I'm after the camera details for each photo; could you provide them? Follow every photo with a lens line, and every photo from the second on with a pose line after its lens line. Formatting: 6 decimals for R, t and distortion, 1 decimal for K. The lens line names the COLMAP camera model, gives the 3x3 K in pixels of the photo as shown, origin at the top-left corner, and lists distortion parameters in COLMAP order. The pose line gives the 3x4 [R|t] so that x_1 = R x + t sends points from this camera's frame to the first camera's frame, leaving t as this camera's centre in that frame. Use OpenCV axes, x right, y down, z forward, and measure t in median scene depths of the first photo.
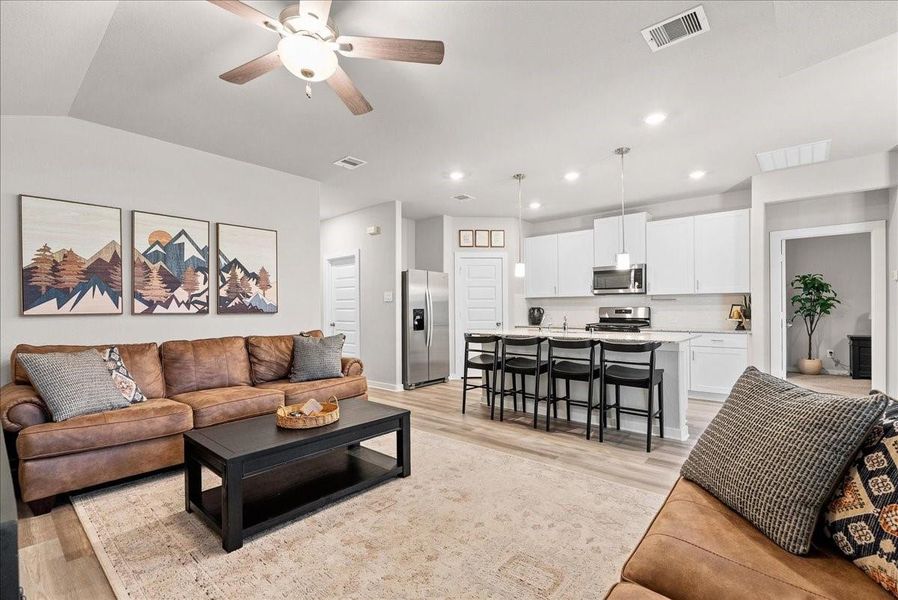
lens RADIAL K [[404.2, 0, 450.5], [0, 404.2, 307.9], [0, 0, 1]] dist [-0.004127, -0.000287]
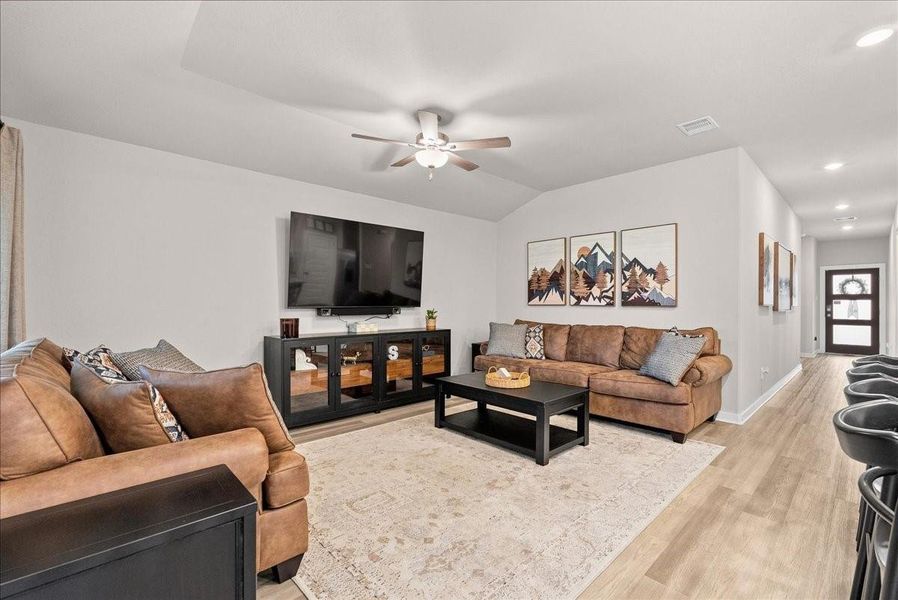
lens RADIAL K [[397.7, 0, 450.7], [0, 397.7, 301.0], [0, 0, 1]] dist [-0.006136, -0.000339]
pose [[-0.114826, 0.001512, -0.993384, 0.587451], [-0.000962, 0.999998, 0.001633, -0.002097], [0.993385, 0.001143, -0.114824, 0.563671]]
